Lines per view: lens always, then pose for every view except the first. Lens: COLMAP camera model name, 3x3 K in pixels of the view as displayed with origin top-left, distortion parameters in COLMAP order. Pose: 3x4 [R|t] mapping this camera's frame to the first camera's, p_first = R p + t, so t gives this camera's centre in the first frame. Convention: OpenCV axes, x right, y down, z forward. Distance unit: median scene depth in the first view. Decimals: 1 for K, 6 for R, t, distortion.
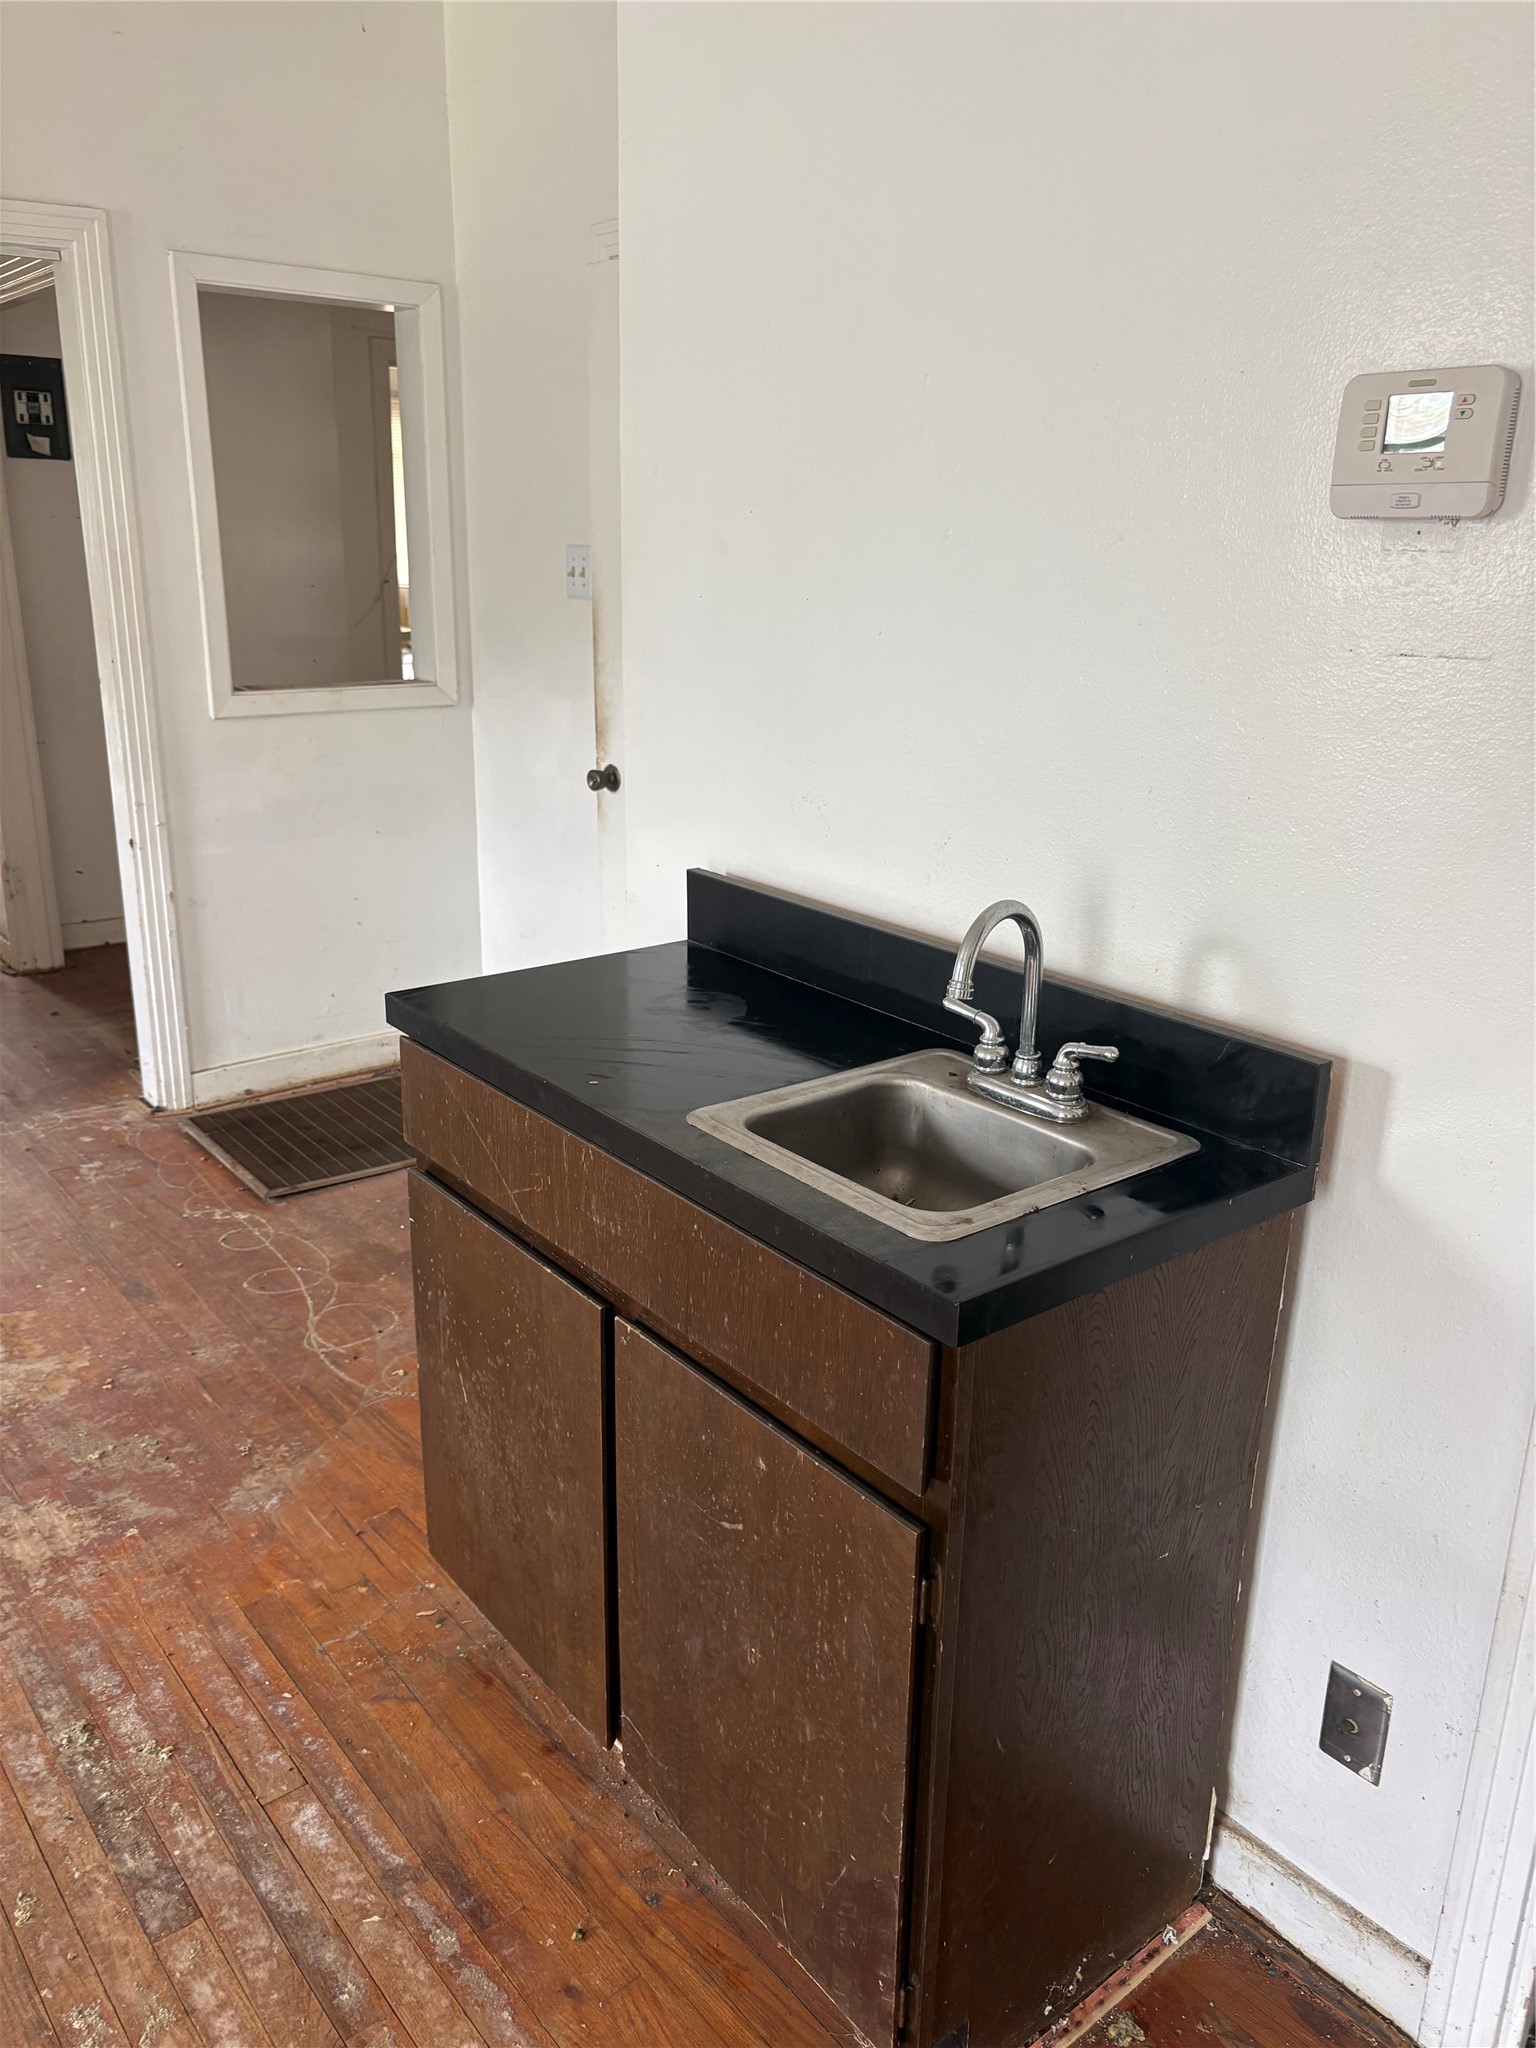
lens RADIAL K [[1556.1, 0, 769.4], [0, 1556.1, 1022.6], [0, 0, 1]] dist [0.004059, -0.000116]
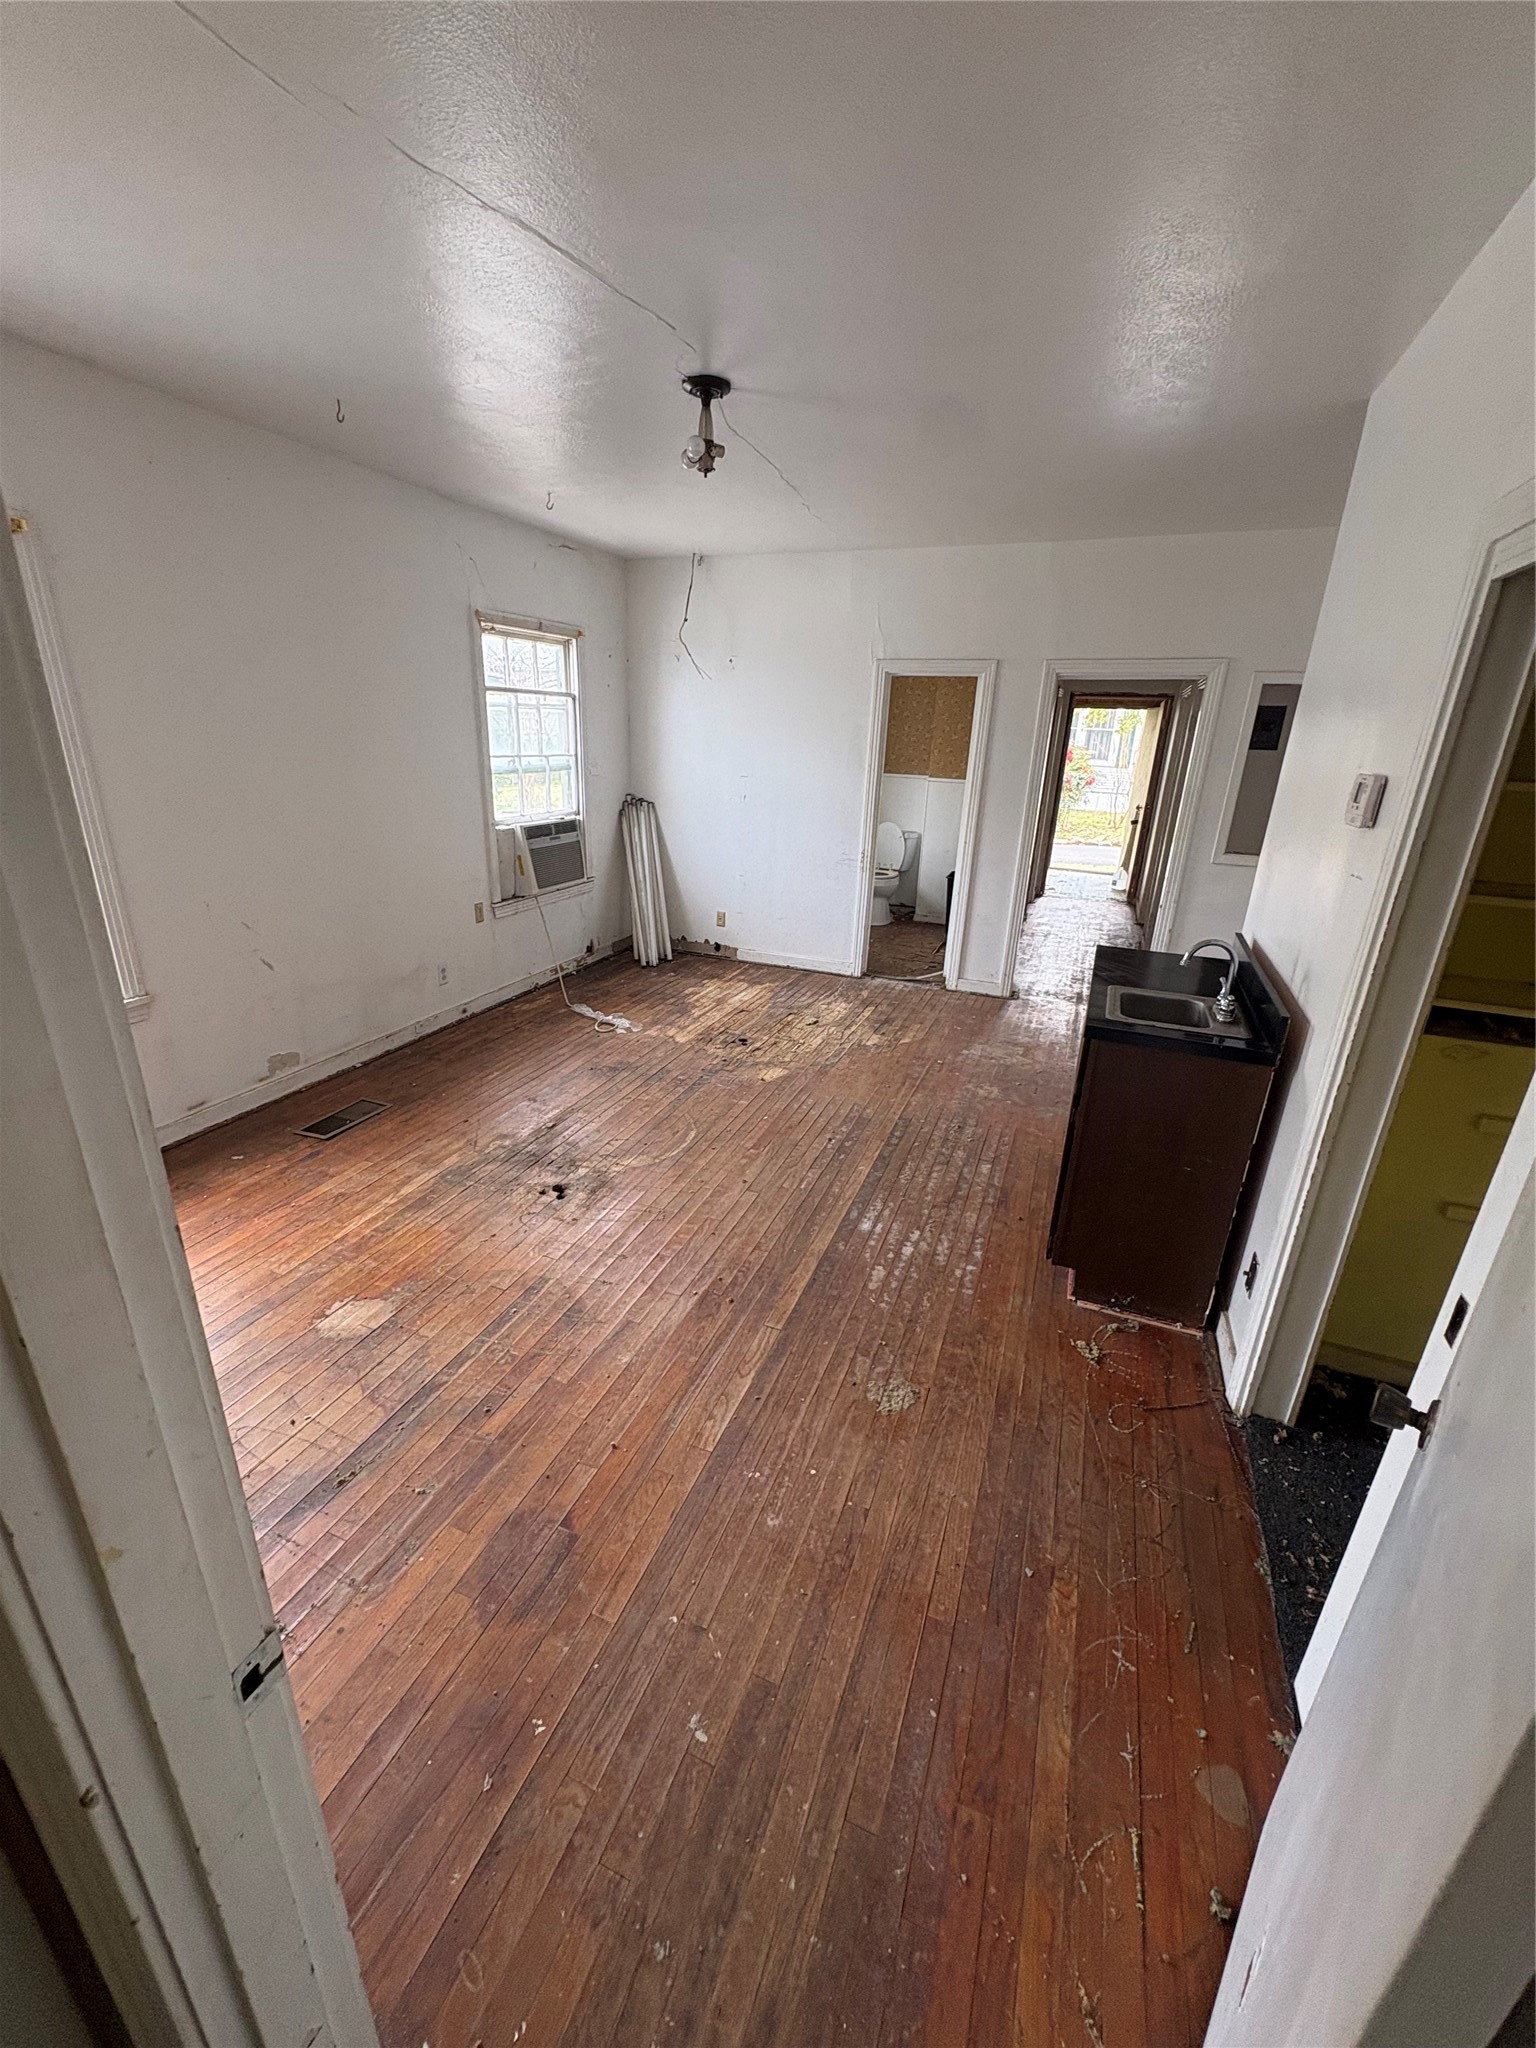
lens RADIAL K [[819.5, 0, 767.6], [0, 819.5, 1024.5], [0, 0, 1]] dist [0.000072, 0.000005]
pose [[0.481865, 0.298762, -0.823740, 0.899503], [-0.291221, 0.941245, 0.171023, 0.047442], [0.826436, 0.157480, 0.540559, -0.442884]]
